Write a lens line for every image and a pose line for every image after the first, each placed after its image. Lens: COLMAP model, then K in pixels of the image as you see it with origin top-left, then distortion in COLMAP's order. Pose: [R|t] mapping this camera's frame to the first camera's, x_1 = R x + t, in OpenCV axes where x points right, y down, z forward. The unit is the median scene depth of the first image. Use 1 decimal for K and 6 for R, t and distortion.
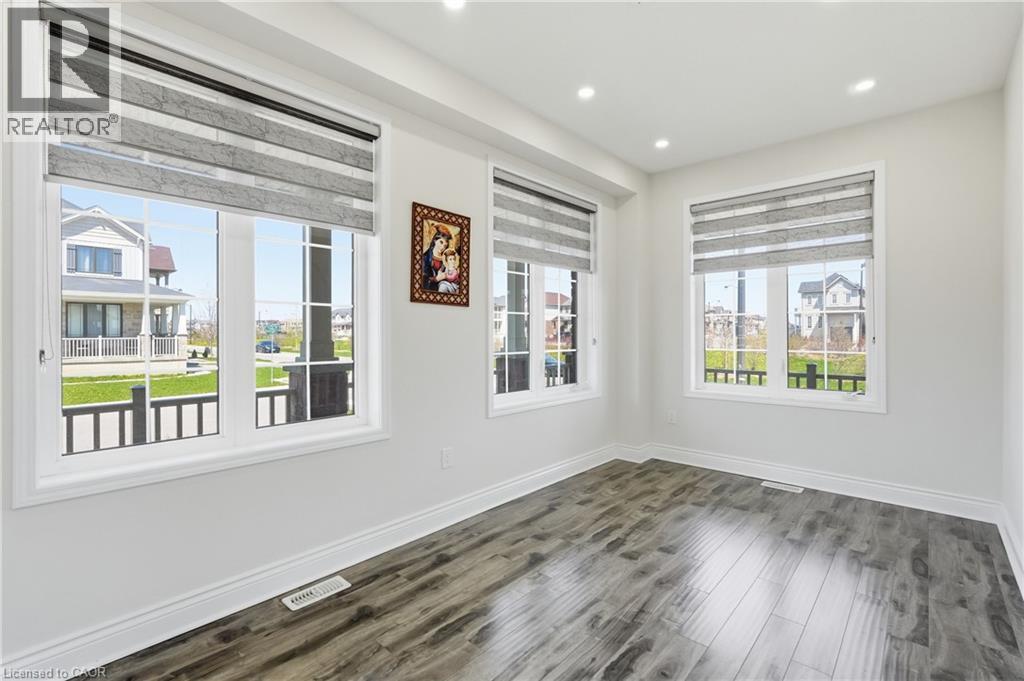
lens RADIAL K [[449.3, 0, 511.9], [0, 449.3, 336.3], [0, 0, 1]] dist [-0.002621, -0.000037]
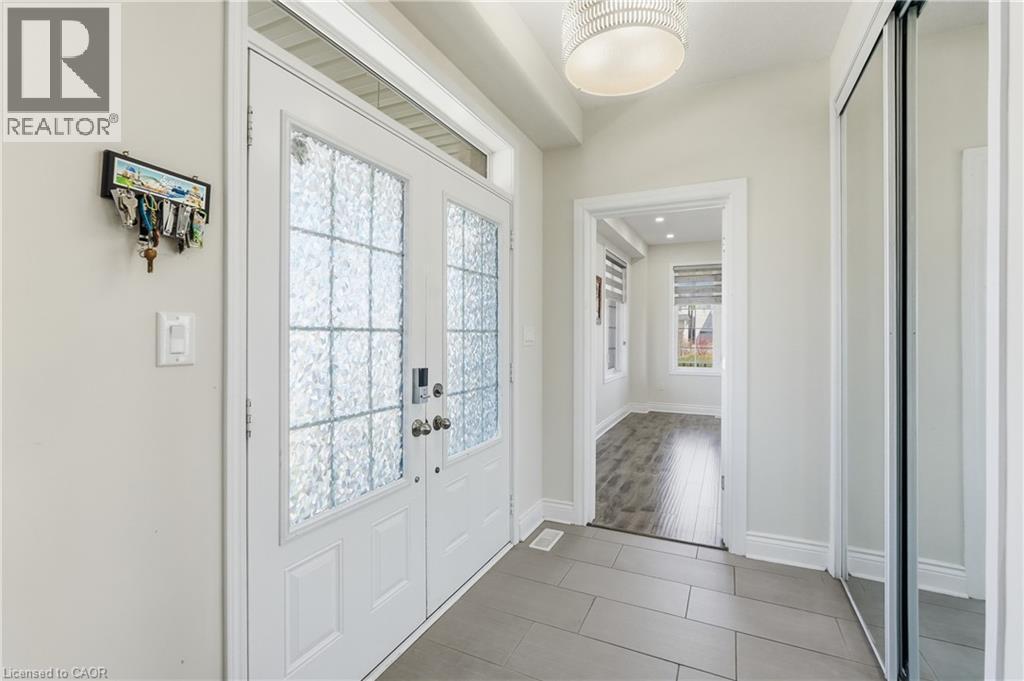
lens RADIAL K [[449.3, 0, 513.7], [0, 449.3, 338.0], [0, 0, 1]] dist [-0.002621, -0.000037]
pose [[0.953641, 0.000106, 0.300947, -0.731421], [-0.002977, 0.999954, 0.009082, -0.022320], [-0.300933, -0.009556, 0.953598, -0.499424]]
